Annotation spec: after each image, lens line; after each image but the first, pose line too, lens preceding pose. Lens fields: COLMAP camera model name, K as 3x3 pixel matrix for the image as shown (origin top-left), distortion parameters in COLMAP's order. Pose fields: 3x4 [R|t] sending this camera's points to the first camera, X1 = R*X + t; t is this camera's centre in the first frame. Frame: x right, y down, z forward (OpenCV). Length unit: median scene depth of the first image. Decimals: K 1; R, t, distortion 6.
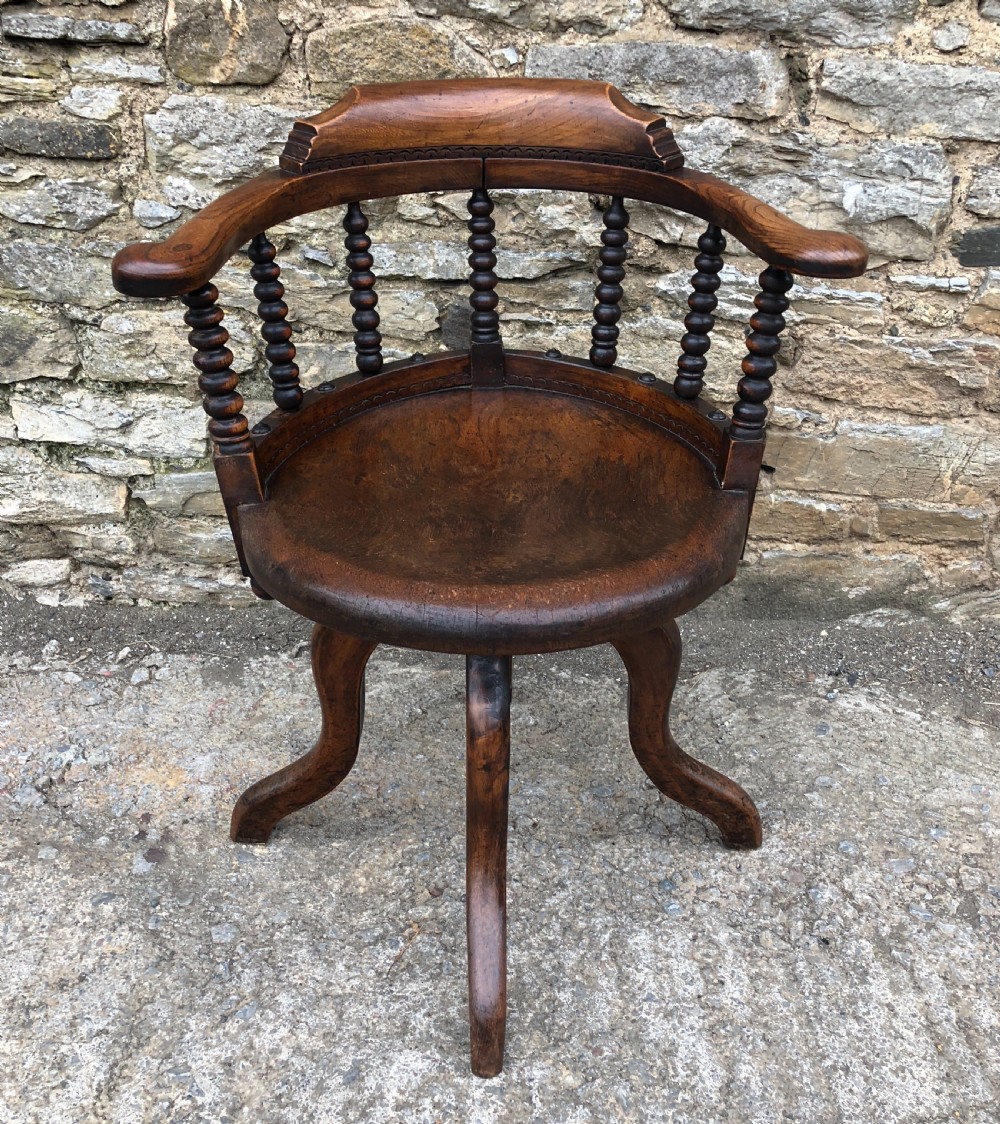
lens RADIAL K [[1162.5, 0, 518.0], [0, 1162.5, 554.8], [0, 0, 1]] dist [-0.017076, 0.100223]
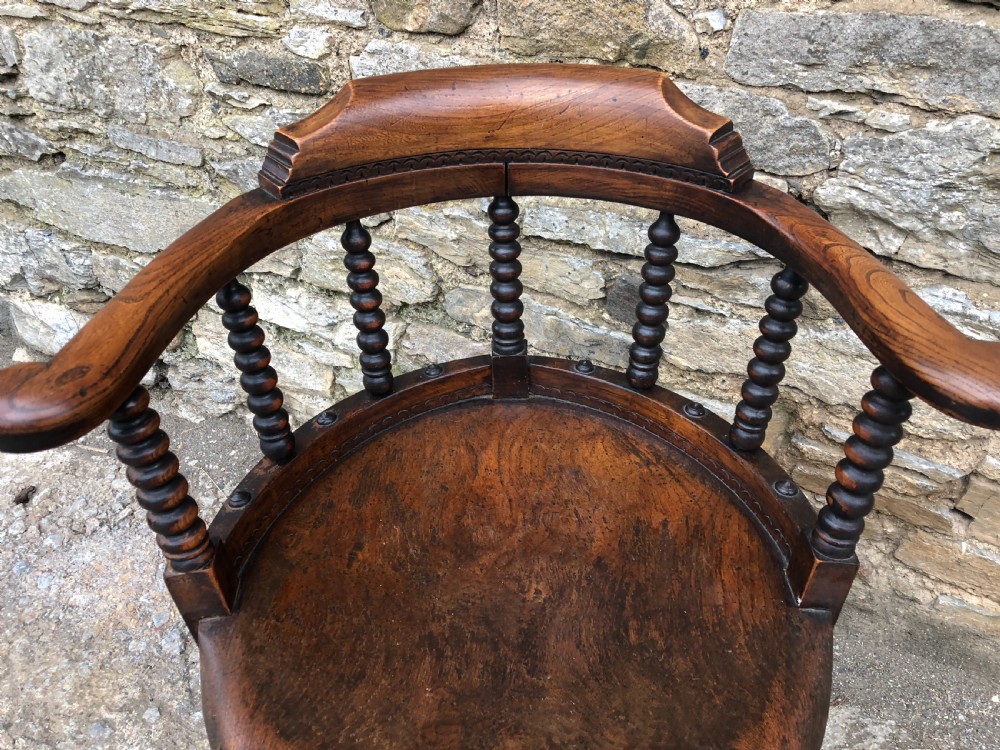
lens RADIAL K [[807.4, 0, 502.0], [0, 807.4, 357.6], [0, 0, 1]] dist [0.061393, -0.079611]
pose [[0.911082, 0.208207, -0.355781, 0.113177], [-0.181469, 0.977520, 0.107351, -0.224799], [0.370134, -0.033242, 0.928383, 0.384338]]
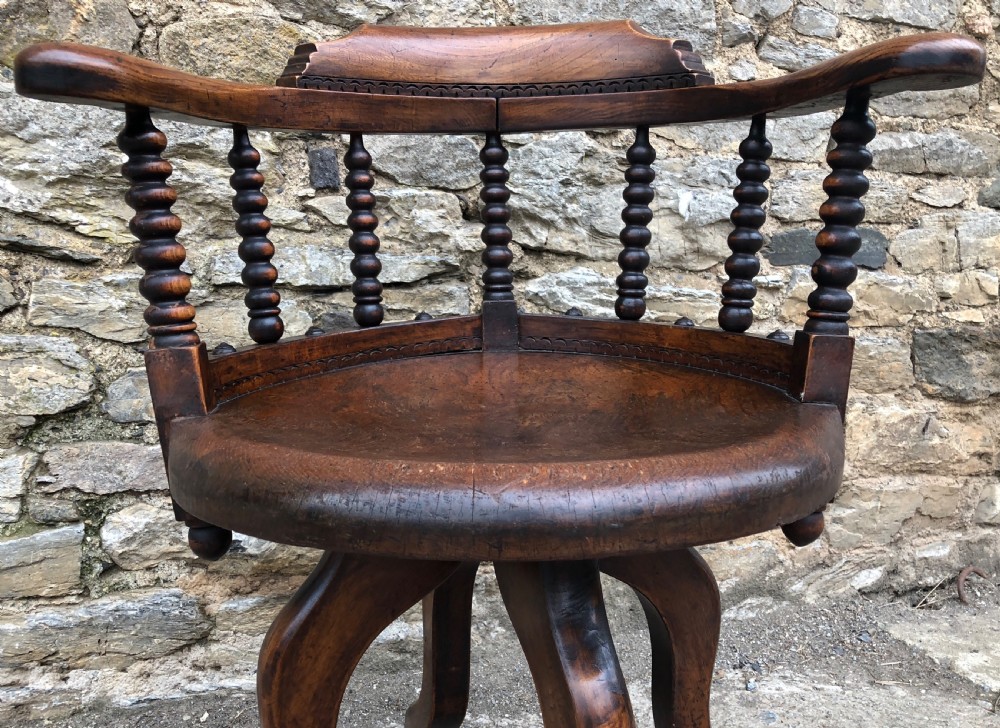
lens RADIAL K [[900.6, 0, 509.9], [0, 900.6, 396.1], [0, 0, 1]] dist [0.012171, 0.017022]
pose [[0.935418, -0.069226, 0.346700, -0.190872], [0.178167, 0.939319, -0.293149, 0.093242], [-0.305368, 0.335987, 0.890990, 0.362668]]
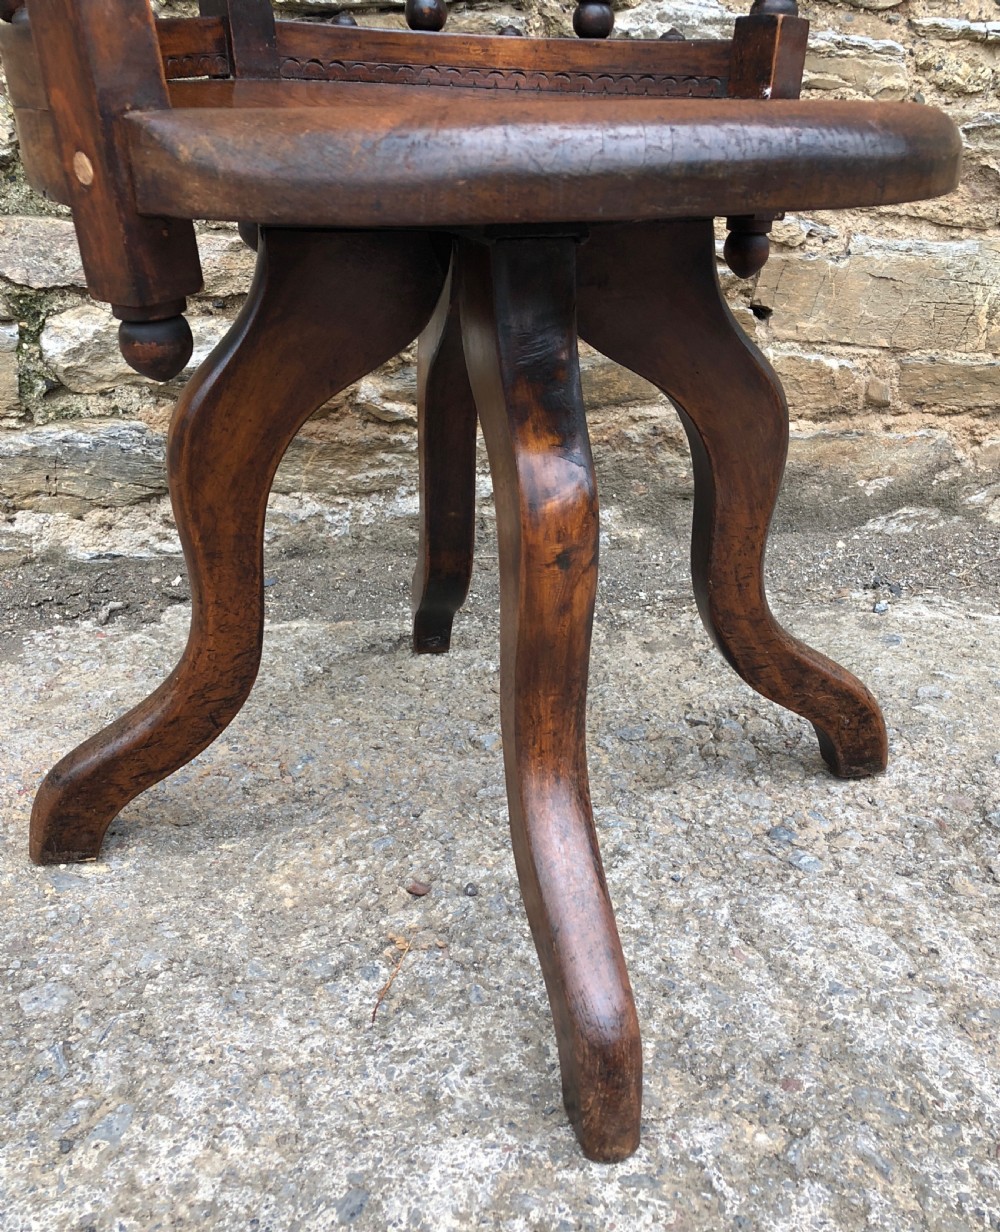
lens RADIAL K [[1206.9, 0, 522.8], [0, 1206.9, 613.4], [0, 0, 1]] dist [0.015280, 0.010208]
pose [[0.976071, -0.080068, 0.202175, -0.121849], [0.097280, 0.992299, -0.076671, 0.189454], [-0.194480, 0.094504, 0.976344, 0.354763]]
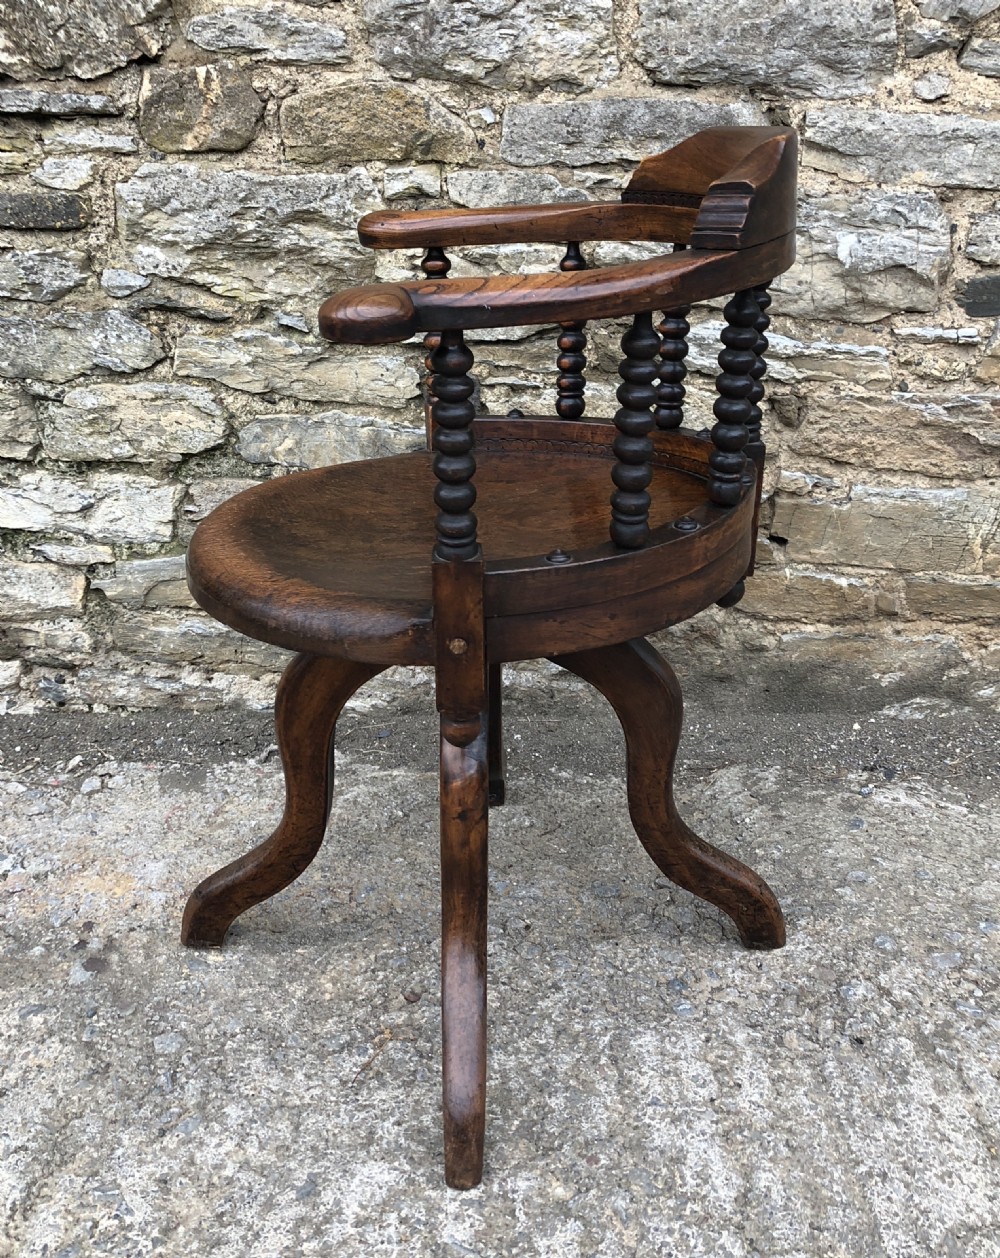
lens RADIAL K [[1311.5, 0, 529.0], [0, 1311.5, 516.9], [0, 0, 1]] dist [0.023449, 0.004782]
pose [[0.999648, -0.023164, -0.012935, 0.035552], [0.020490, 0.983772, -0.178250, 0.105039], [0.016855, 0.177922, 0.983900, -0.036057]]
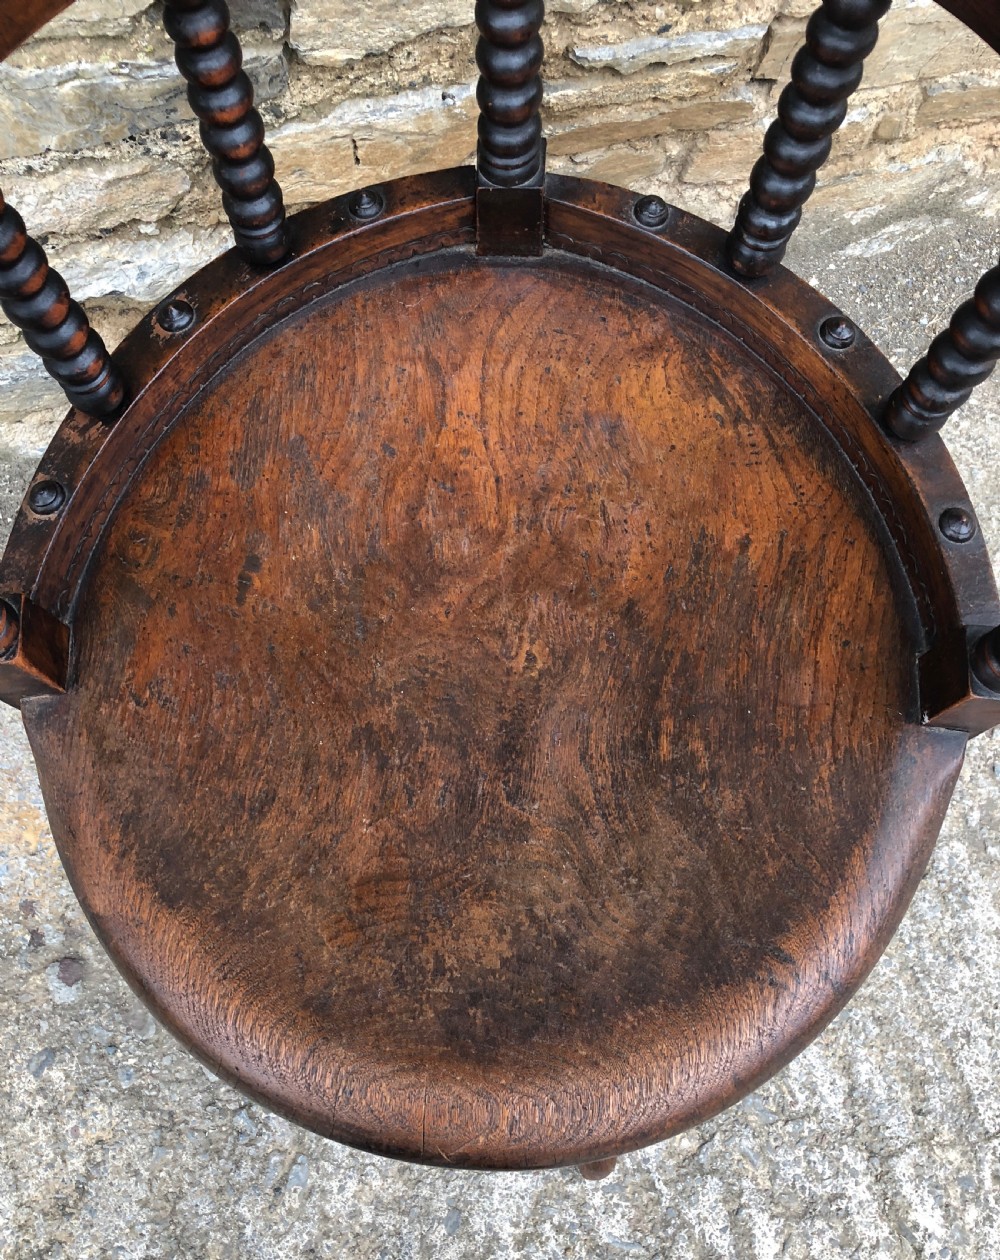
lens RADIAL K [[1144.6, 0, 482.6], [0, 1144.6, 692.0], [0, 0, 1]] dist [0.009702, 0.007717]
pose [[0.957537, -0.276966, 0.080082, -0.062474], [0.143763, 0.699444, 0.700078, -0.339181], [-0.249911, -0.658838, 0.709561, 0.498618]]
